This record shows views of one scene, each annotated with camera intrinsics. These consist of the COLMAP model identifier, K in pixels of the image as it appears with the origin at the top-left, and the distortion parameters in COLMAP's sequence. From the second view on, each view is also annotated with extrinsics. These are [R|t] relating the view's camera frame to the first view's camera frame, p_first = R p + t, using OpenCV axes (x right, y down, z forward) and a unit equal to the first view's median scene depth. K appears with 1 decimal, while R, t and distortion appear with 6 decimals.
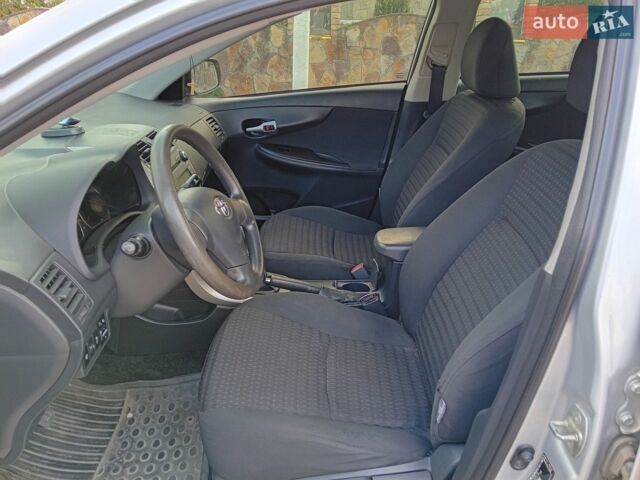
lens RADIAL K [[515.3, 0, 321.8], [0, 515.3, 239.1], [0, 0, 1]] dist [0.082964, -0.165810]
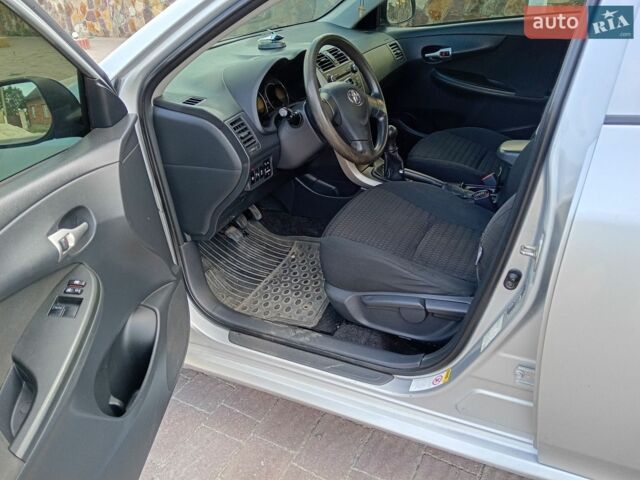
lens RADIAL K [[515.3, 0, 321.8], [0, 515.3, 239.1], [0, 0, 1]] dist [0.082964, -0.165810]
pose [[0.902199, 0.160067, -0.400520, 0.264831], [-0.122971, 0.985507, 0.116854, 0.125577], [0.413419, -0.056173, 0.908807, -0.243898]]
